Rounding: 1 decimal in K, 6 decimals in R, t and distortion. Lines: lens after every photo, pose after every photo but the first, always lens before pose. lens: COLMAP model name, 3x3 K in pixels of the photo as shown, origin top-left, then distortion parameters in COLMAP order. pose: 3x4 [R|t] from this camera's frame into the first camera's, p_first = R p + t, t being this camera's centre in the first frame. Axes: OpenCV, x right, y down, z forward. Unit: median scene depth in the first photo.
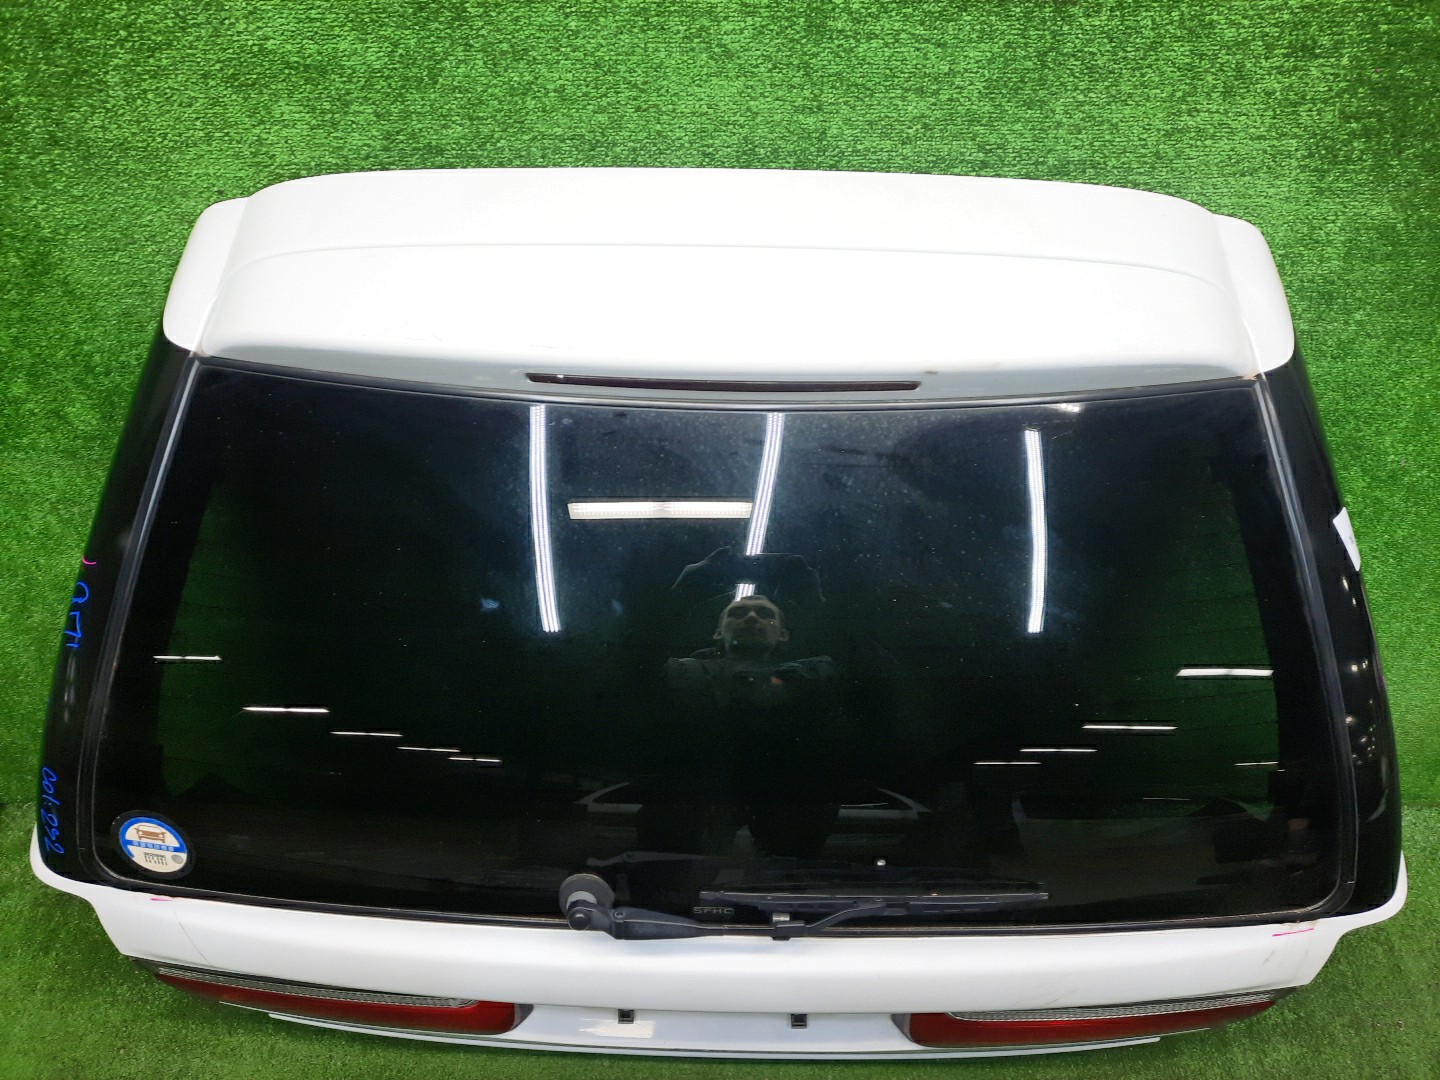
lens RADIAL K [[1063.8, 0, 720.0], [0, 1063.8, 540.0], [0, 0, 1]] dist [0.019198, -0.006306]
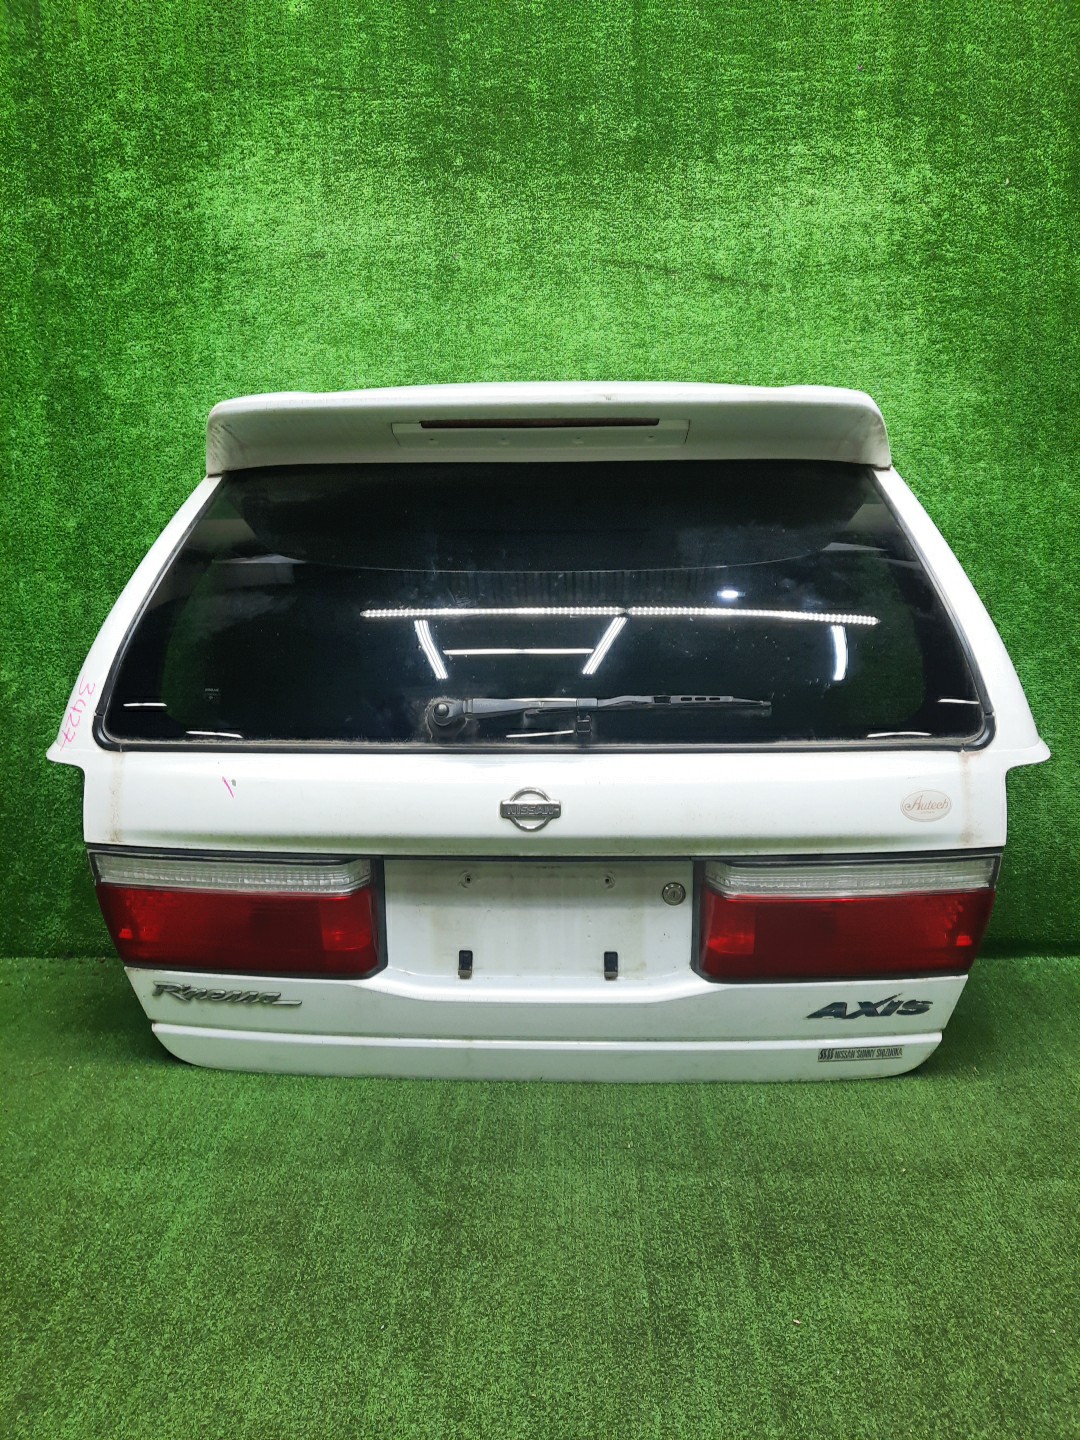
lens RADIAL K [[1057.9, 0, 540.0], [0, 1057.9, 720.0], [0, 0, 1]] dist [0.007425, 0.001026]
pose [[0.999386, -0.009169, -0.033809, -0.031394], [-0.011284, 0.829423, -0.558507, 1.173691], [0.033163, 0.558546, 0.828810, -0.166905]]
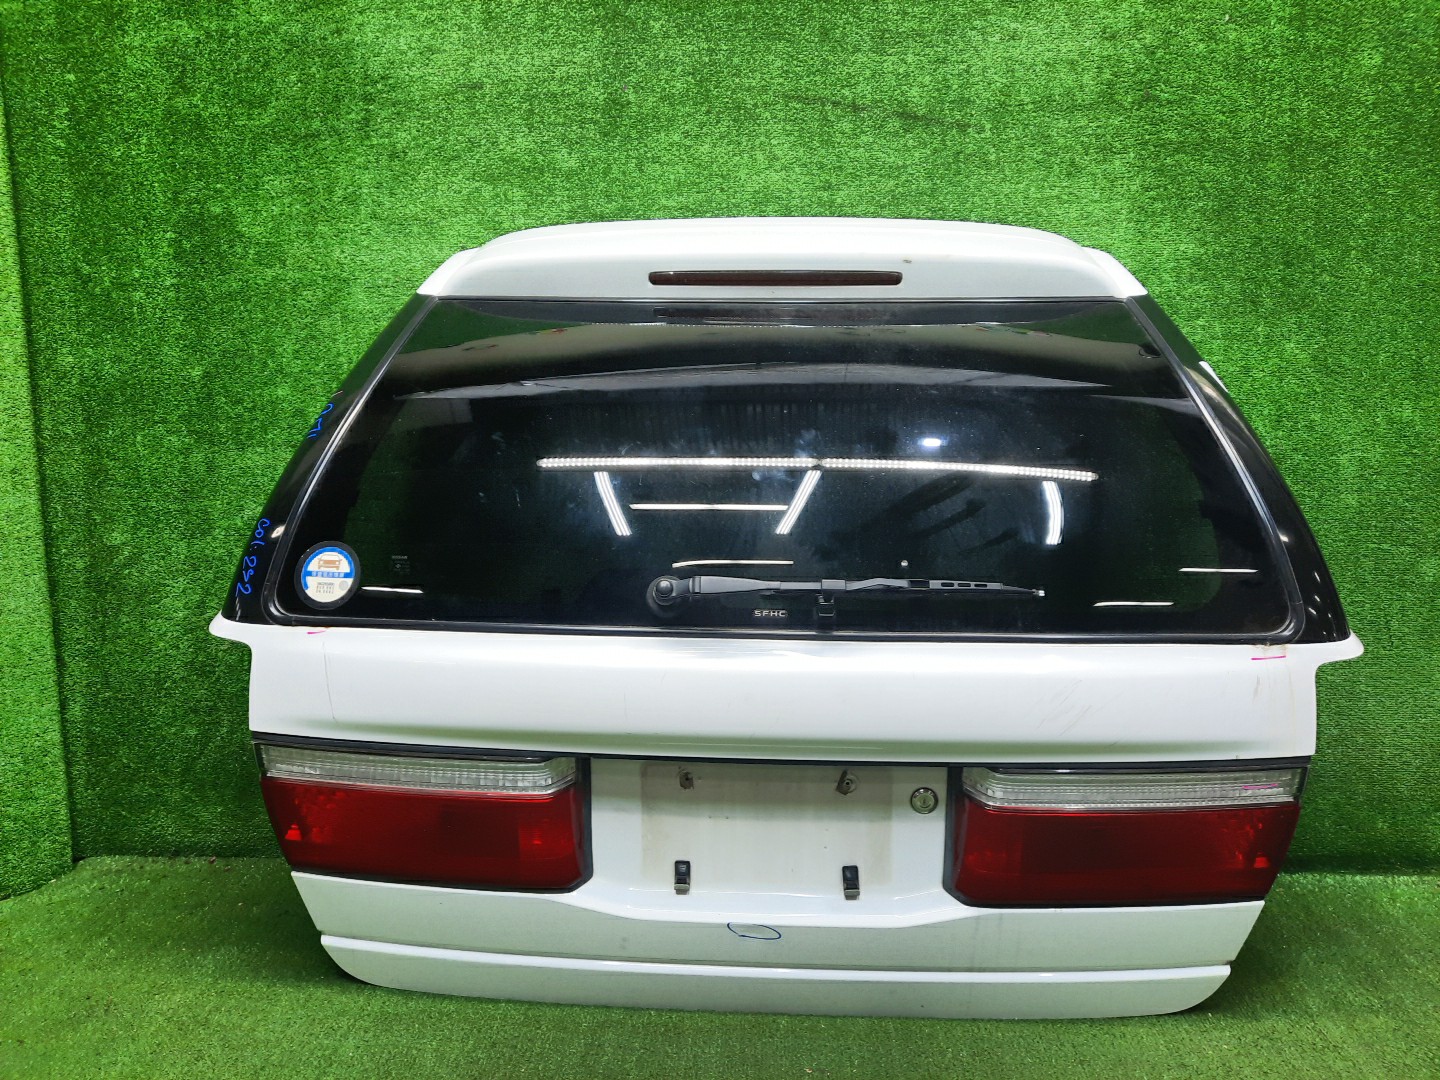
lens RADIAL K [[1081.7, 0, 708.2], [0, 1081.7, 537.6], [0, 0, 1]] dist [0.014043, 0.006946]
pose [[0.999471, 0.004439, -0.032227, -0.041779], [-0.023008, 0.796786, -0.603823, 1.090768], [0.022998, 0.604245, 0.796467, -0.039304]]
